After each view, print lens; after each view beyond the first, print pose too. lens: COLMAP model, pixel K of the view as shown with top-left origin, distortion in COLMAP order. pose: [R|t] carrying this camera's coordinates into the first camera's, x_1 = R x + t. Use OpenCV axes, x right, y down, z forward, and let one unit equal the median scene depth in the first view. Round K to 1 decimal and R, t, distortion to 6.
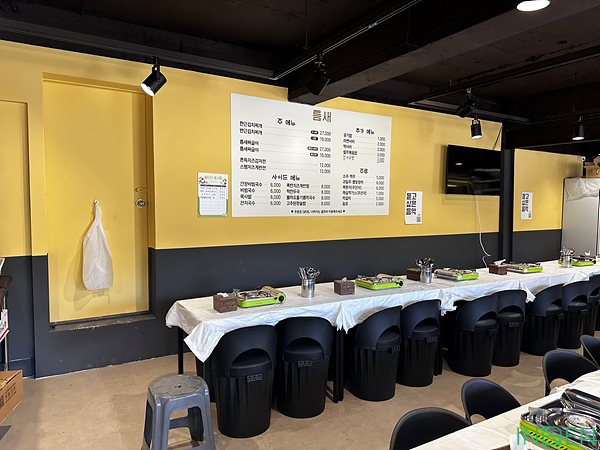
lens RADIAL K [[418.7, 0, 302.3], [0, 418.7, 223.2], [0, 0, 1]] dist [0.131318, -0.206943]
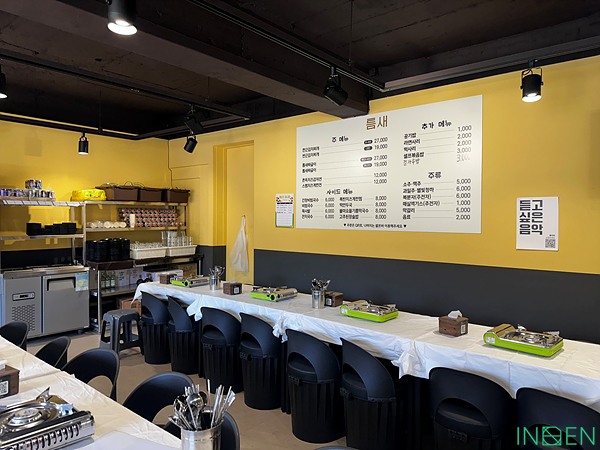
lens RADIAL K [[418.7, 0, 302.3], [0, 418.7, 223.2], [0, 0, 1]] dist [0.131318, -0.206943]
pose [[0.328114, 0.003203, -0.944633, 0.878120], [-0.054657, 0.998383, -0.015600, -0.010075], [0.943056, 0.056749, 0.327759, 0.558310]]
